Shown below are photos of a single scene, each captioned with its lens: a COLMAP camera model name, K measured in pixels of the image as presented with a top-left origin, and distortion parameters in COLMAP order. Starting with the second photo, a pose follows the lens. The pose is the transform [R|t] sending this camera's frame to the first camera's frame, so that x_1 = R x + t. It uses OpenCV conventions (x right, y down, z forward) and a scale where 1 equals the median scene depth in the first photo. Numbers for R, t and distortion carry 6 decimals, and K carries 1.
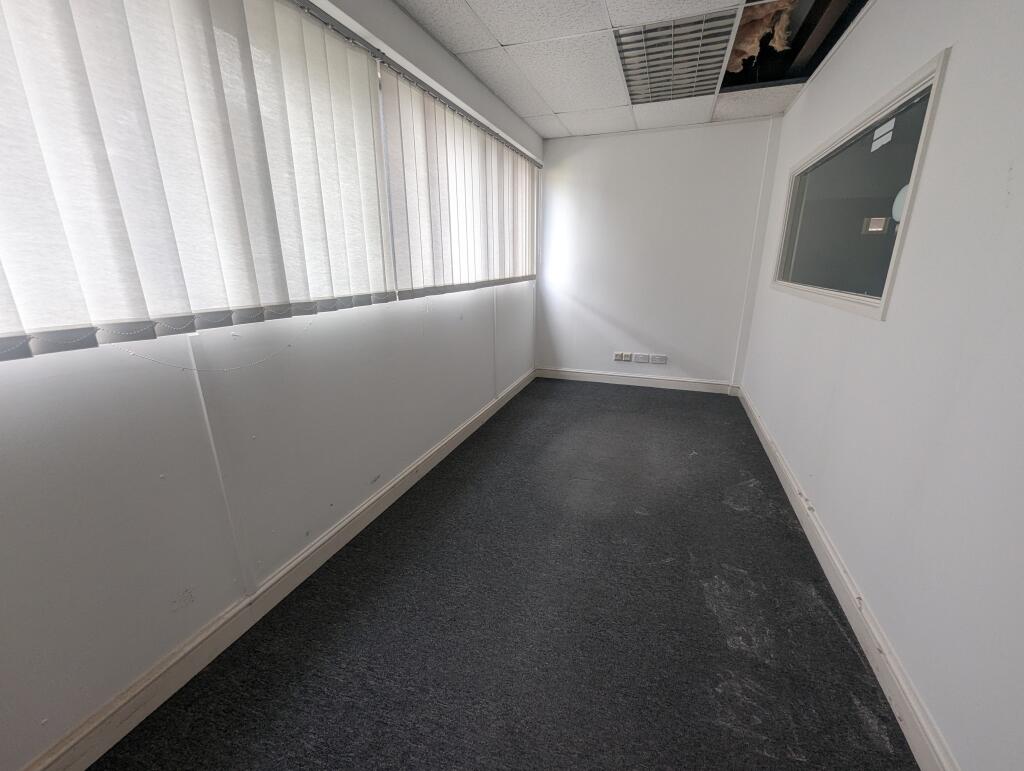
lens RADIAL K [[422.1, 0, 514.2], [0, 422.1, 381.6], [0, 0, 1]] dist [-0.002671, -0.000288]
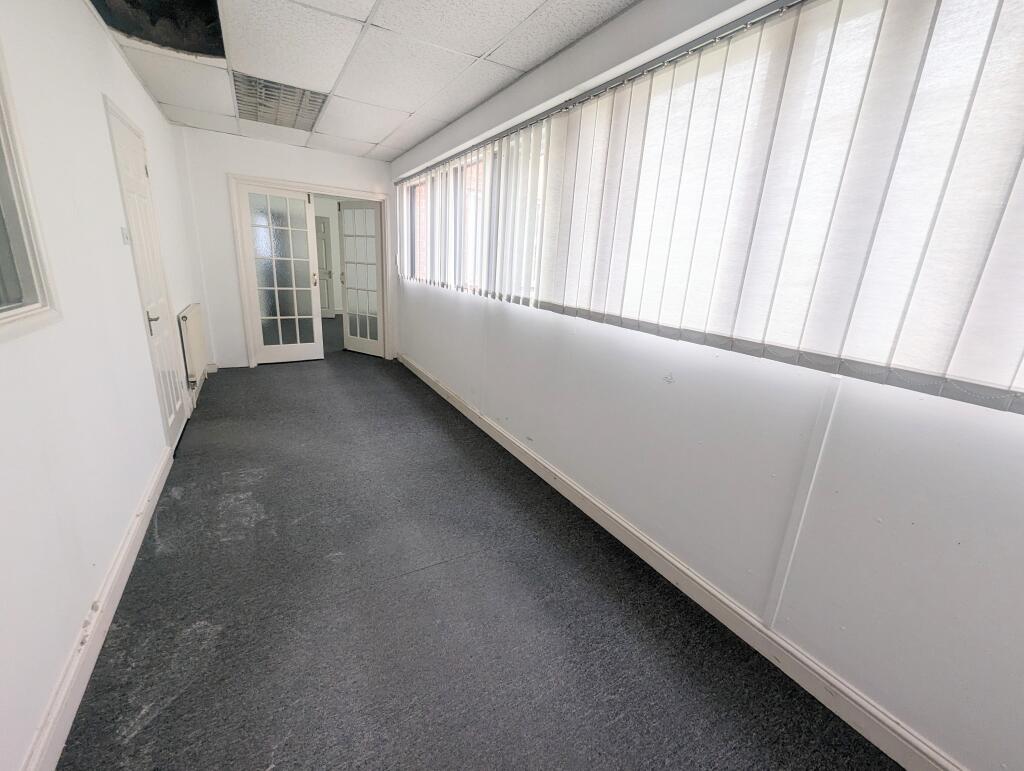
lens RADIAL K [[422.1, 0, 519.6], [0, 422.1, 390.7], [0, 0, 1]] dist [-0.002671, -0.000288]
pose [[-0.635665, 0.182422, -0.750102, 0.648613], [-0.271798, 0.856572, 0.438647, -0.466730], [0.722535, 0.482708, -0.494910, 1.536207]]
